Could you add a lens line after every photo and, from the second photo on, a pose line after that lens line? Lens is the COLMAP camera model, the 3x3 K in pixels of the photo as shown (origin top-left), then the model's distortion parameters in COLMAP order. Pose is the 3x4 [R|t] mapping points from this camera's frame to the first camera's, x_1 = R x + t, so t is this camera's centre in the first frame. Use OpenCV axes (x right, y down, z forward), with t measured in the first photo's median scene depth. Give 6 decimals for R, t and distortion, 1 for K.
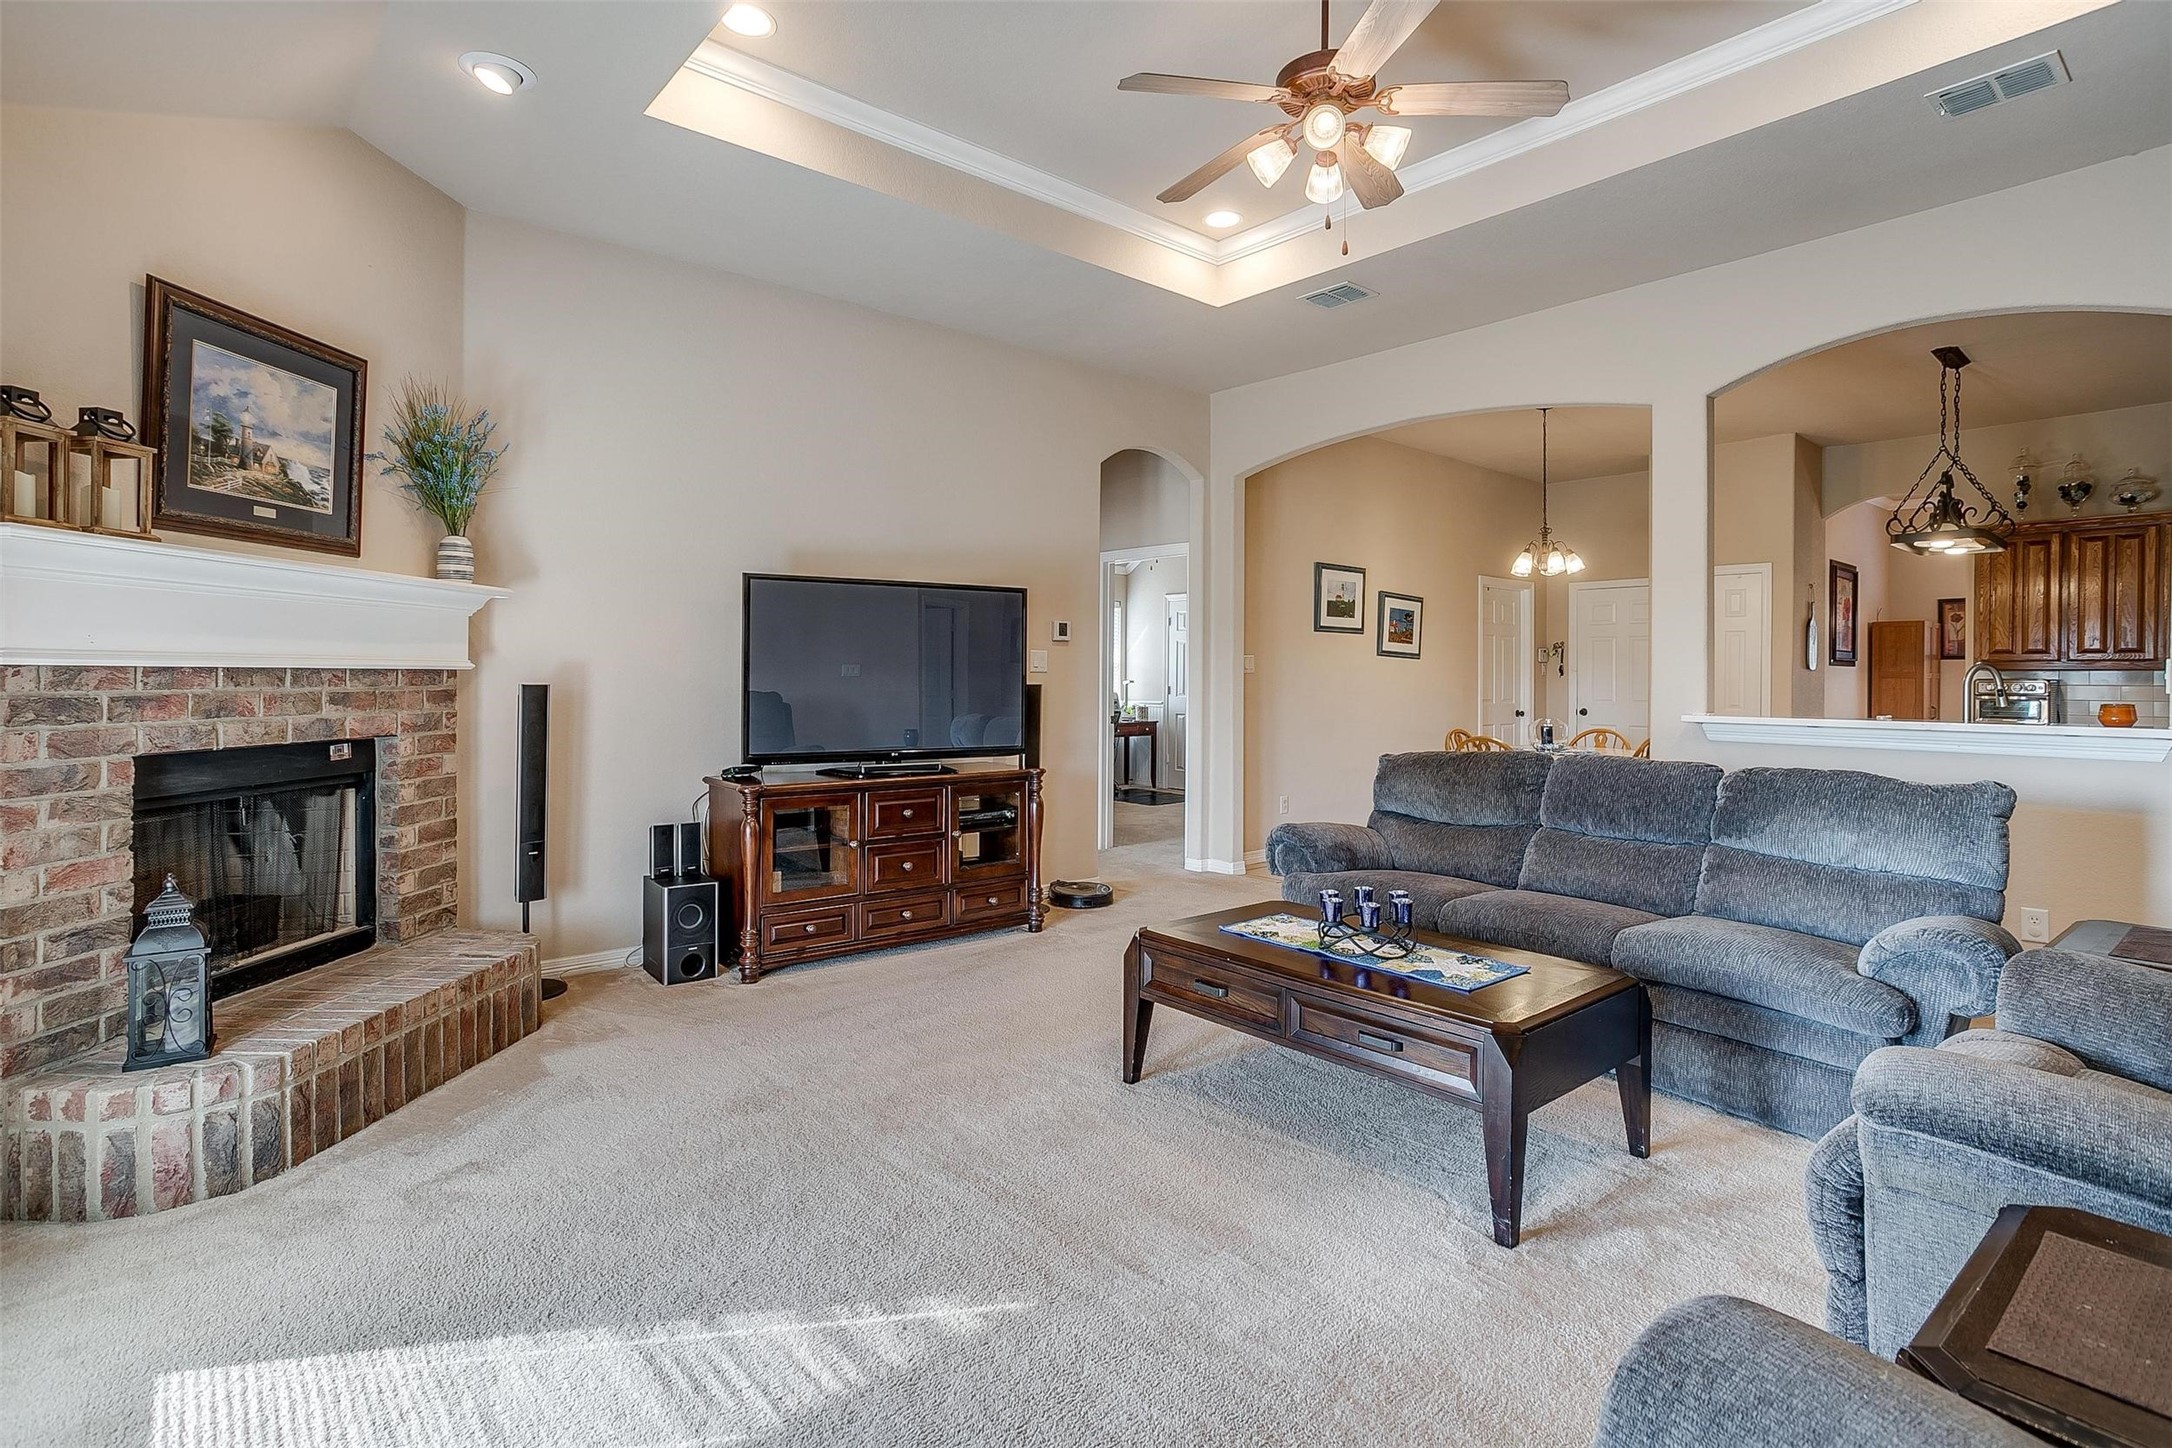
lens RADIAL K [[1073.7, 0, 1089.1], [0, 1073.7, 684.2], [0, 0, 1]] dist [-0.051233, 0.033286]
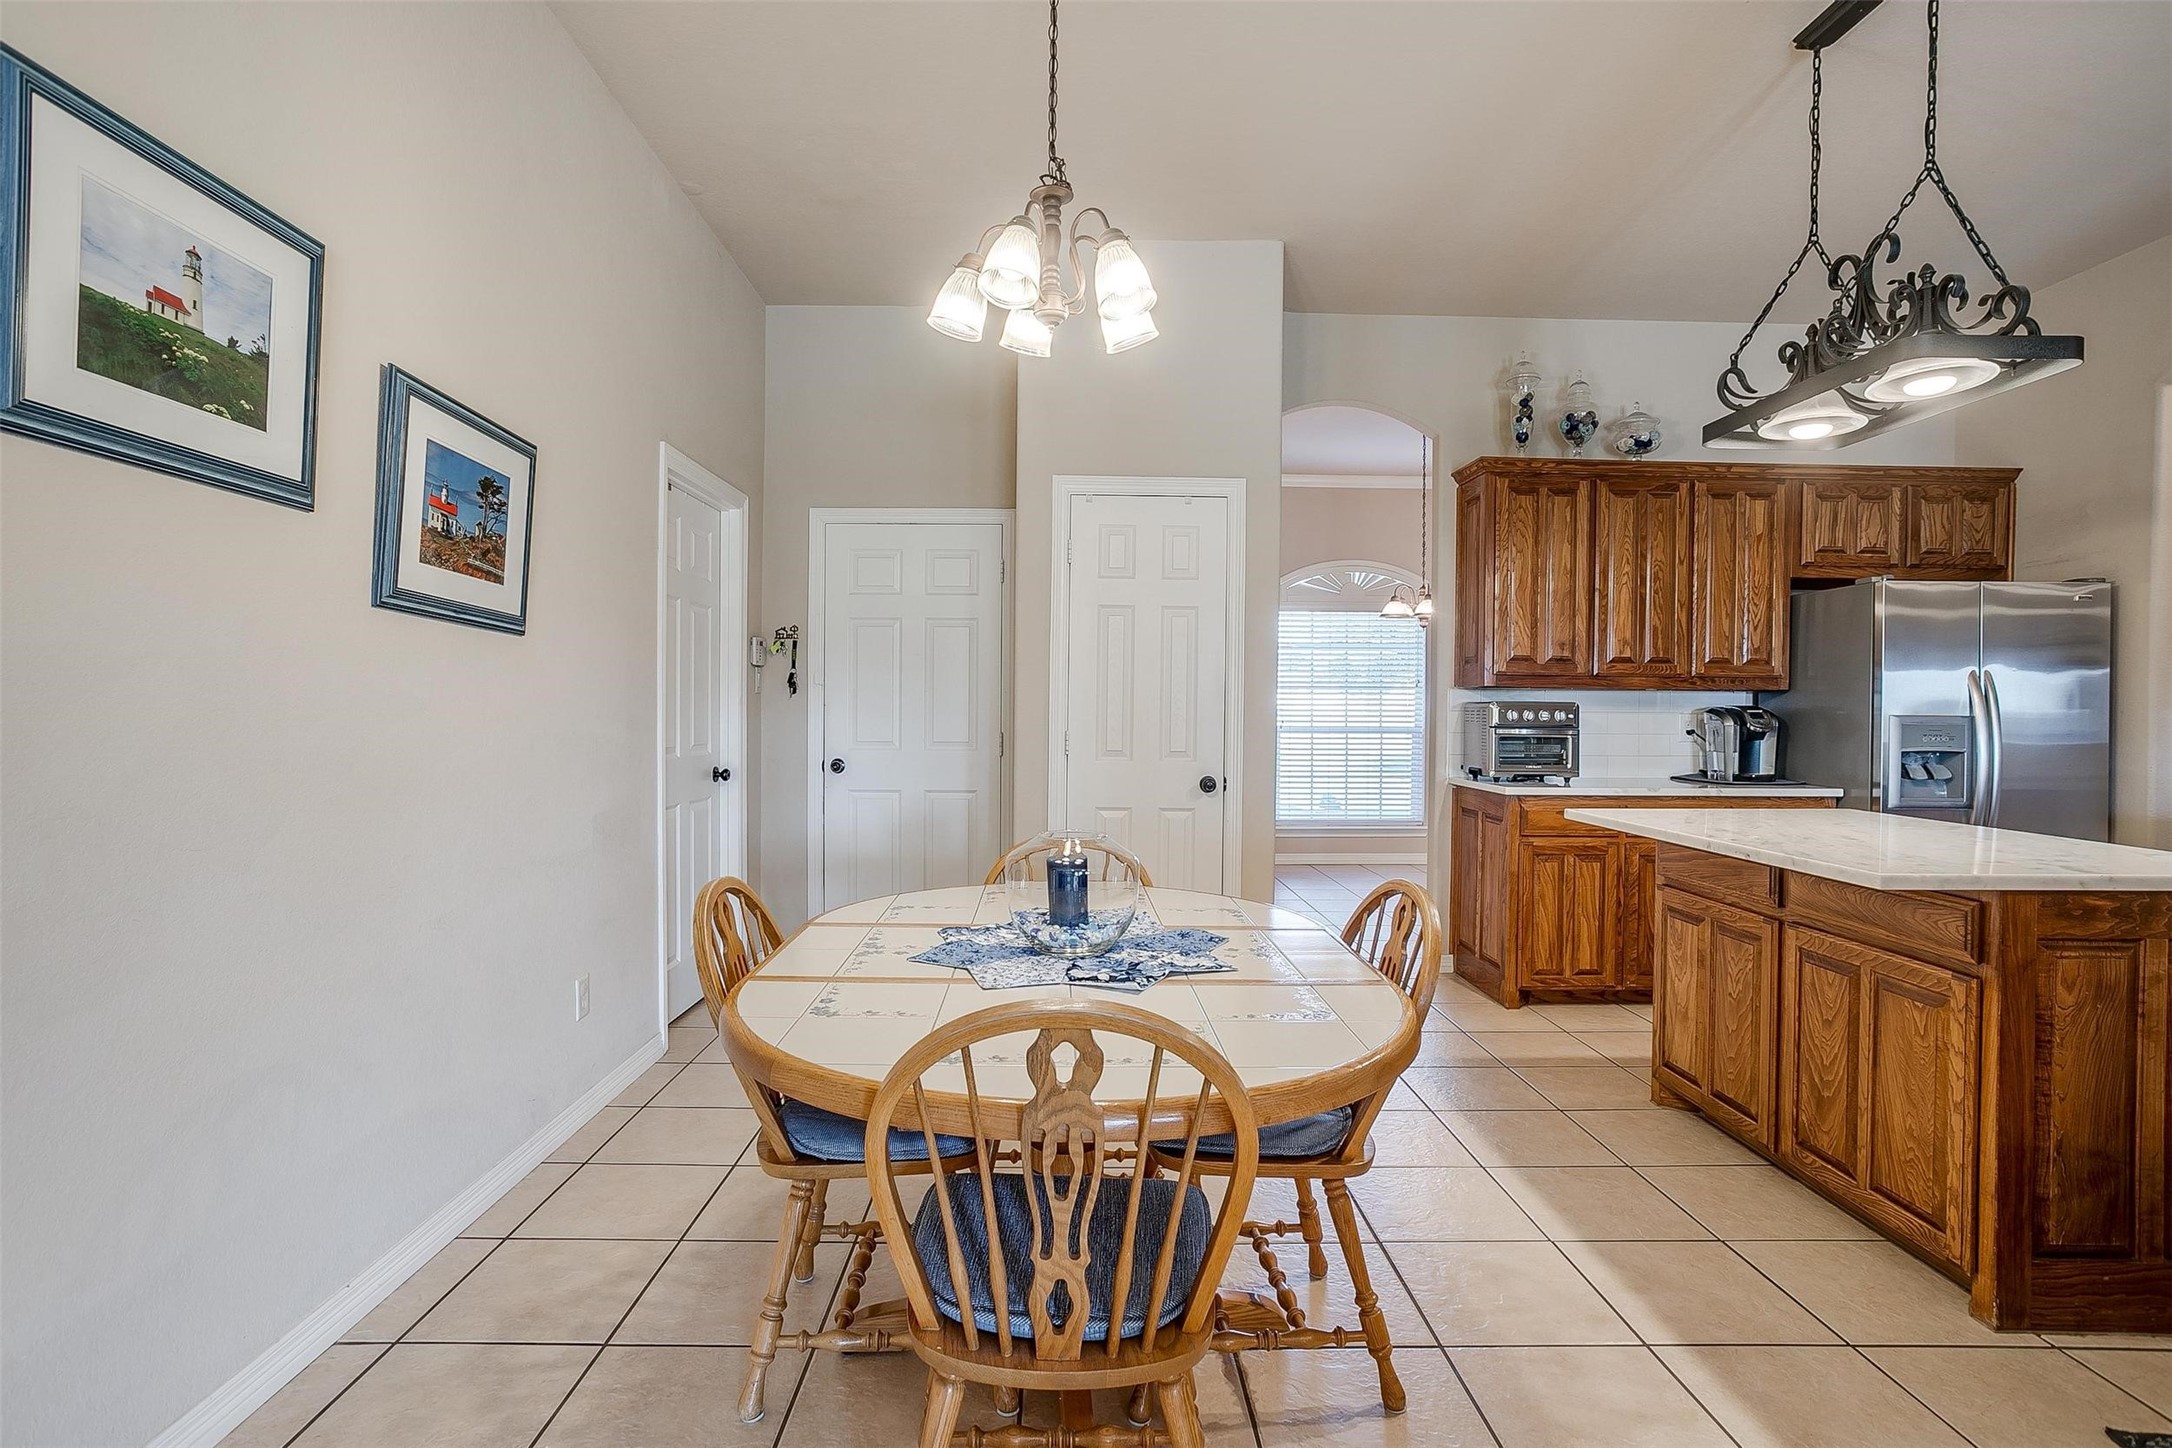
lens RADIAL K [[1065.0, 0, 1085.3], [0, 1065.0, 719.5], [0, 0, 1]] dist [-0.050688, 0.031648]
pose [[0.640603, -0.009359, 0.767815, 0.415775], [0.001440, 0.999939, 0.010987, -0.002893], [-0.767871, -0.005933, 0.640577, 1.592158]]
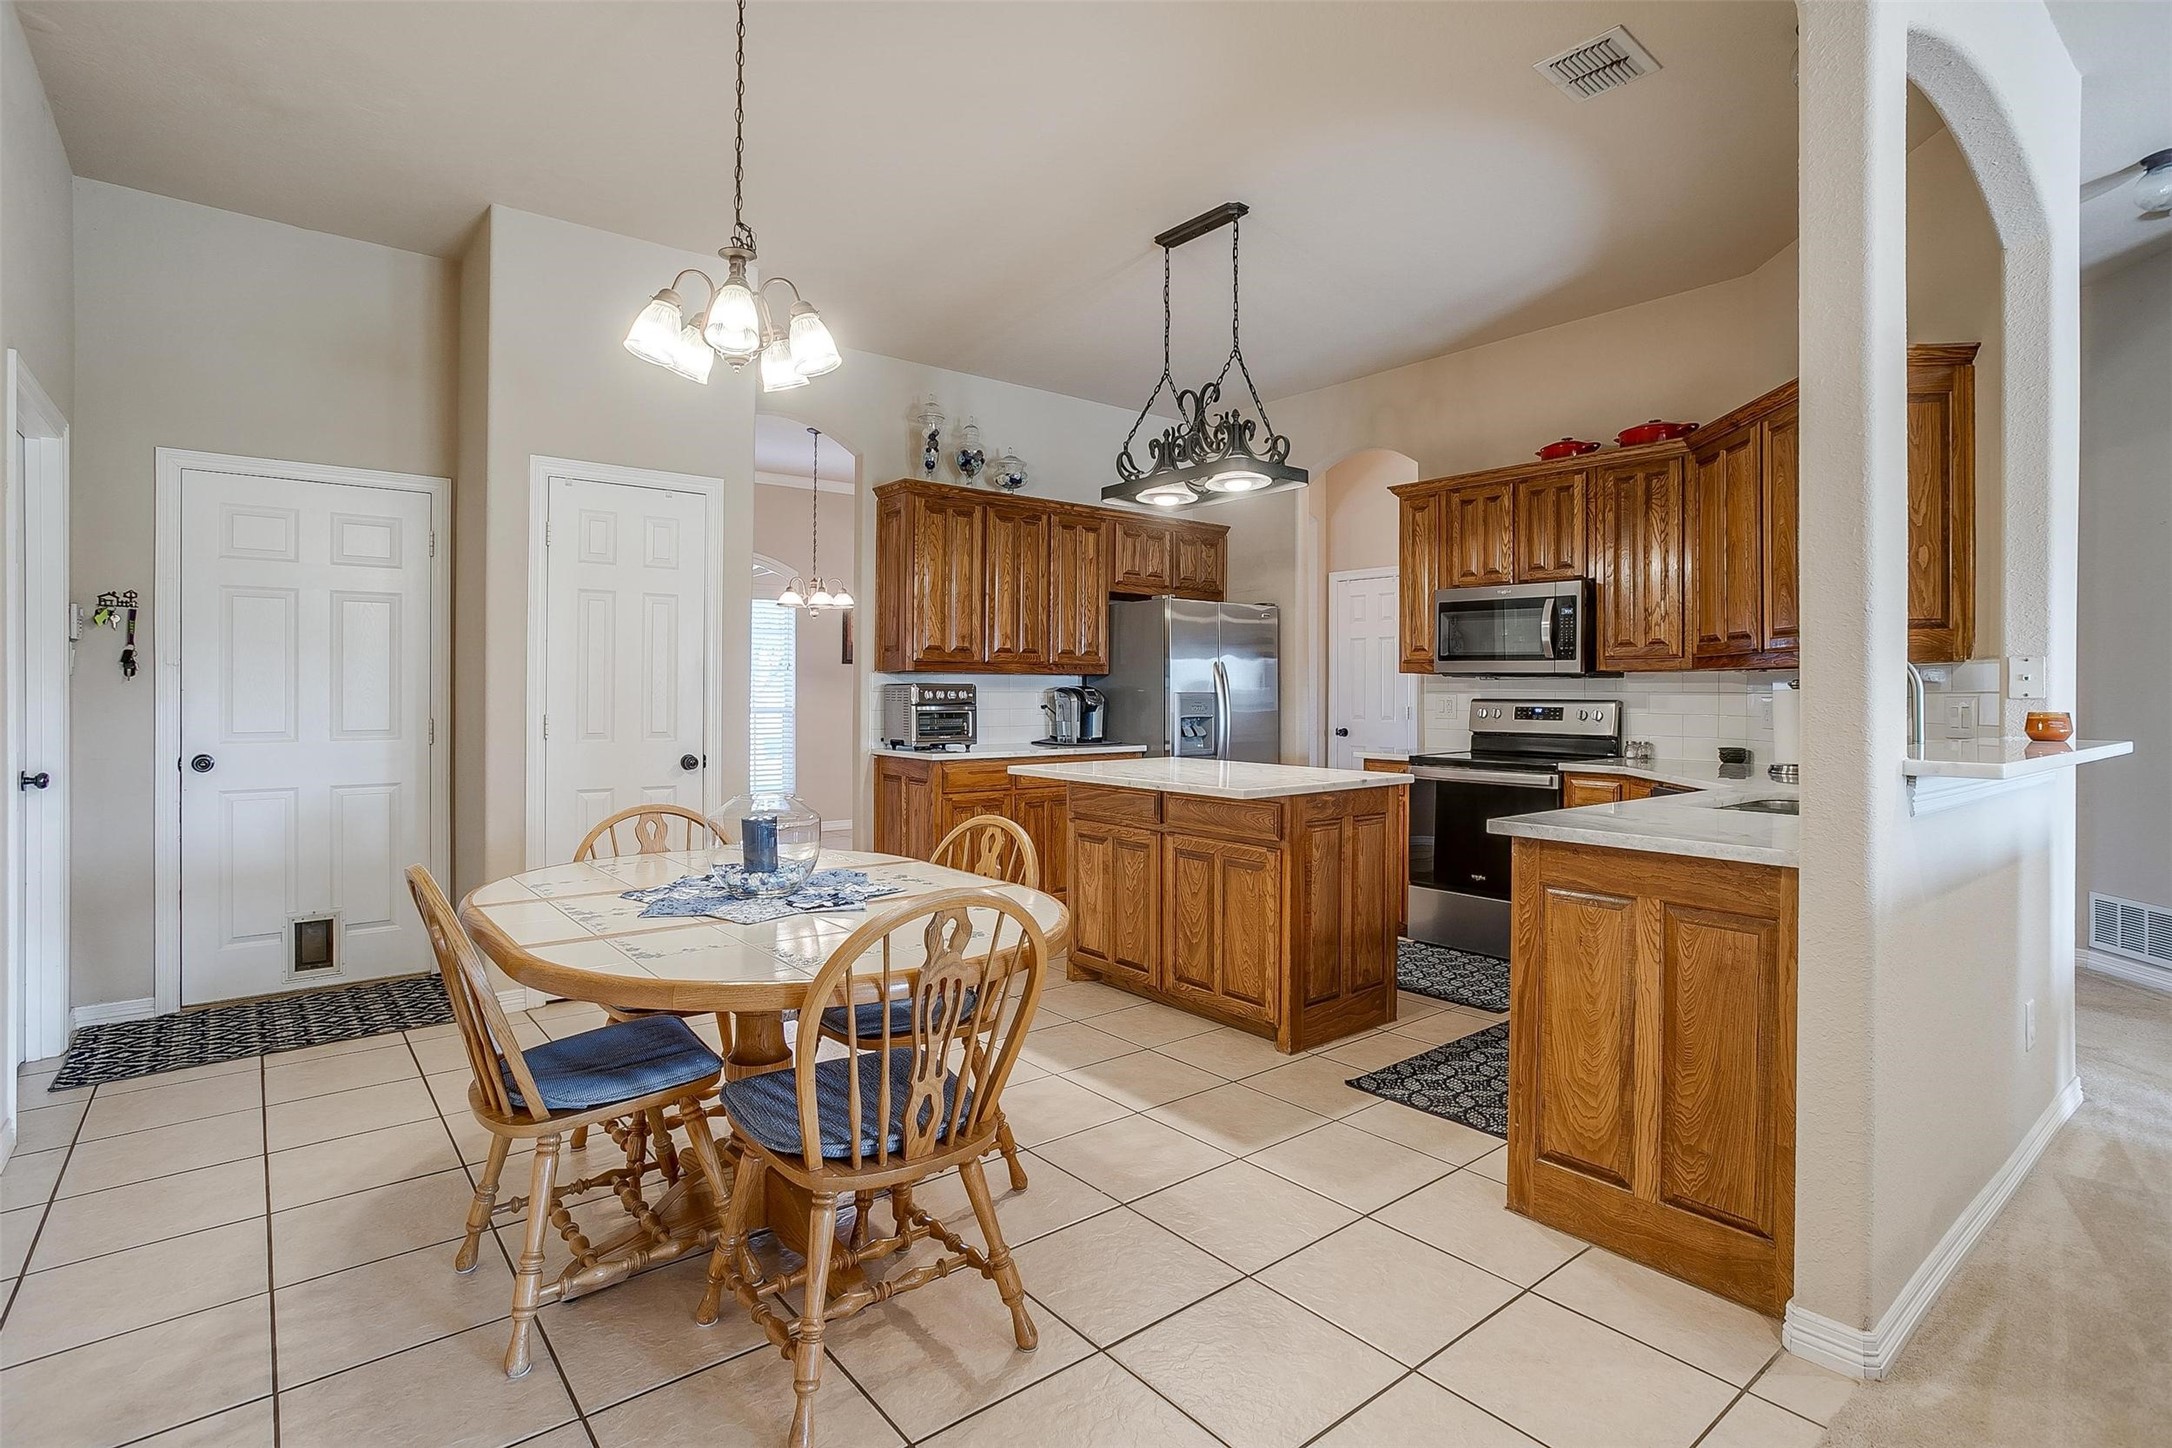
lens RADIAL K [[1073.7, 0, 1089.1], [0, 1073.7, 684.2], [0, 0, 1]] dist [-0.051233, 0.033286]
pose [[0.029403, 0.000742, 0.999567, 0.168972], [0.006374, 0.999979, -0.000930, -0.005754], [-0.999547, 0.006399, 0.029398, 1.733943]]
